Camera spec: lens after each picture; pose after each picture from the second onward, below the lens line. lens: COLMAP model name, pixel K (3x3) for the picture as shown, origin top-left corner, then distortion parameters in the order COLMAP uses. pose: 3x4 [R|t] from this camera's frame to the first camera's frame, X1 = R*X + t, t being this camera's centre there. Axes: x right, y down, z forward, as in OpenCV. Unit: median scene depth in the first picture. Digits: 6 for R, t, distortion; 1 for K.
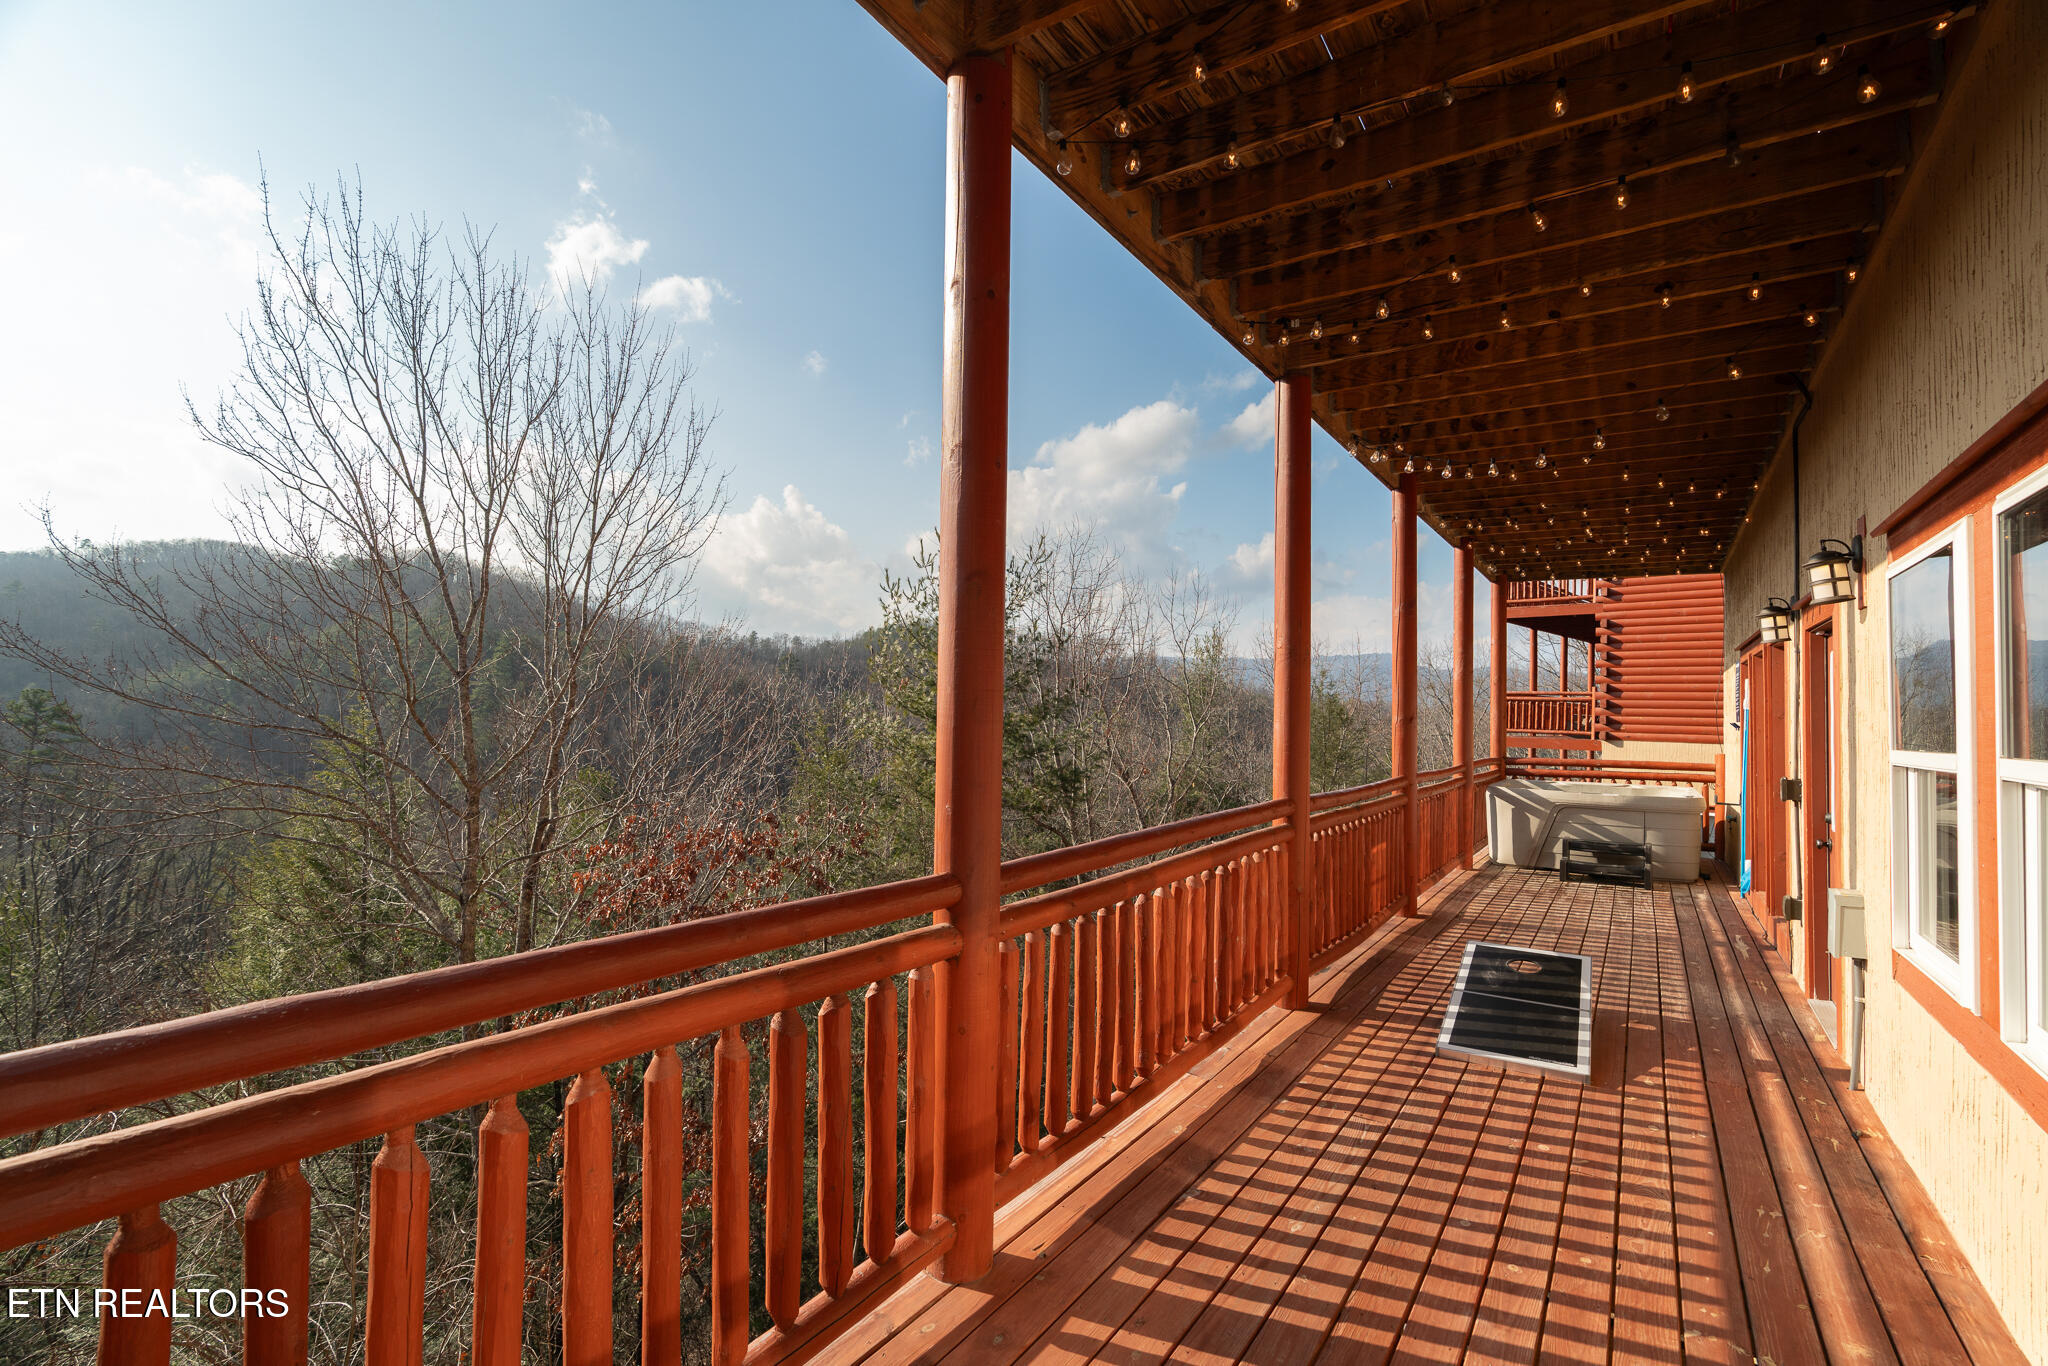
lens RADIAL K [[937.8, 0, 1024.0], [0, 937.8, 683.0], [0, 0, 1]] dist [0.010448, 0.000929]
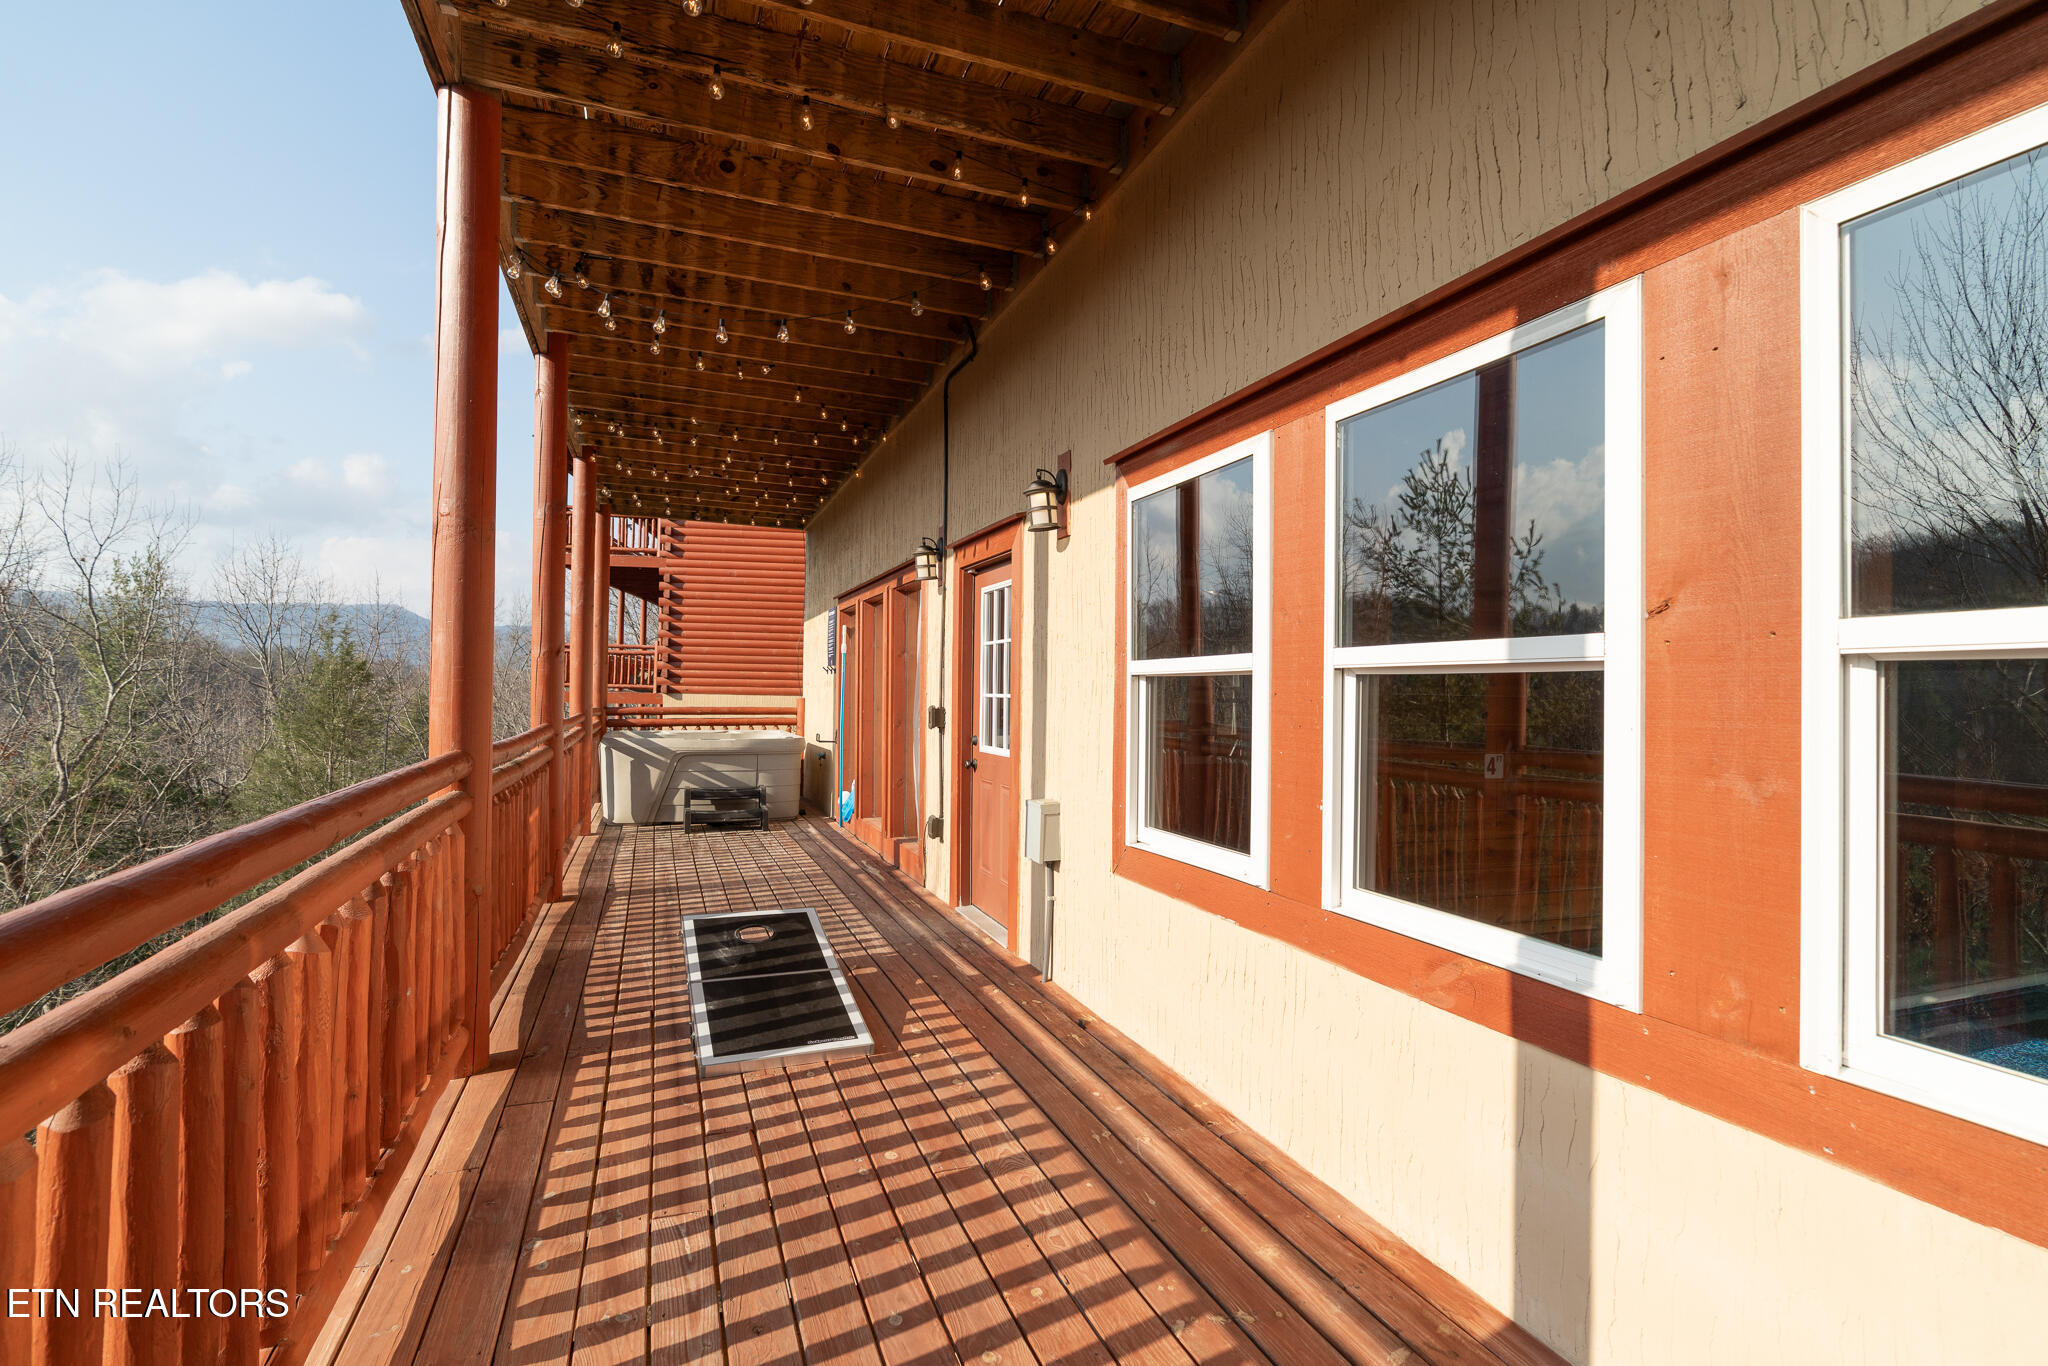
lens RADIAL K [[970.0, 0, 1024.0], [0, 970.0, 683.0], [0, 0, 1]] dist [-0.016418, 0.009790]
pose [[0.580183, -0.001750, 0.814485, -0.037197], [-0.030327, 0.999258, 0.023750, 0.057888], [-0.813922, -0.038481, 0.579699, 0.364837]]
